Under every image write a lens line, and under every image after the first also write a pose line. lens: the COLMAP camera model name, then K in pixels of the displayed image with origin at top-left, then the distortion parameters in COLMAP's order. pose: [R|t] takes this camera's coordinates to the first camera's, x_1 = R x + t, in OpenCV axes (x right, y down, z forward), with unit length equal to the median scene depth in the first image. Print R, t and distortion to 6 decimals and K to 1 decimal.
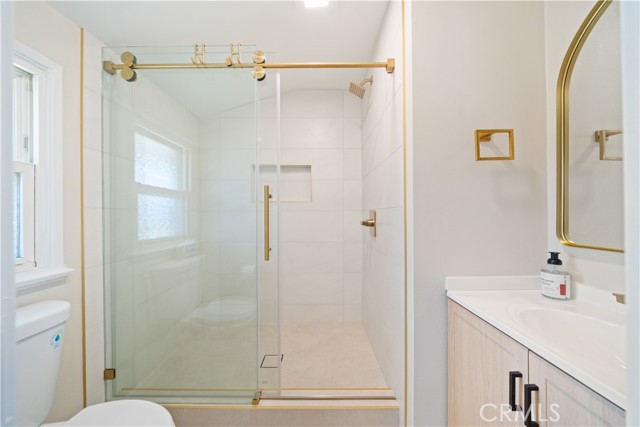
lens RADIAL K [[219.2, 0, 317.9], [0, 219.2, 213.7], [0, 0, 1]] dist [-0.001418, 0.000048]
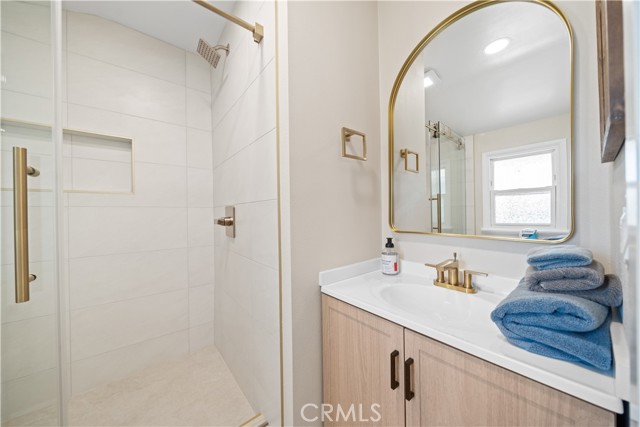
lens RADIAL K [[219.2, 0, 317.9], [0, 219.2, 213.7], [0, 0, 1]] dist [-0.001418, 0.000048]
pose [[0.773350, -0.006614, 0.633945, -0.037608], [0.008701, 0.999962, -0.000182, 0.029563], [-0.633920, 0.005657, 0.773378, 0.257888]]
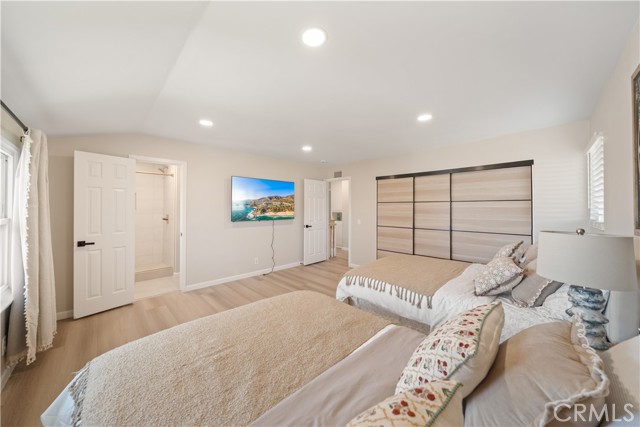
lens RADIAL K [[219.2, 0, 317.9], [0, 219.2, 213.7], [0, 0, 1]] dist [-0.001418, 0.000048]
pose [[0.691212, 0.007541, 0.722613, -0.789125], [-0.006301, 0.999970, -0.004408, -0.048135], [-0.722624, -0.001506, 0.691239, -4.137710]]
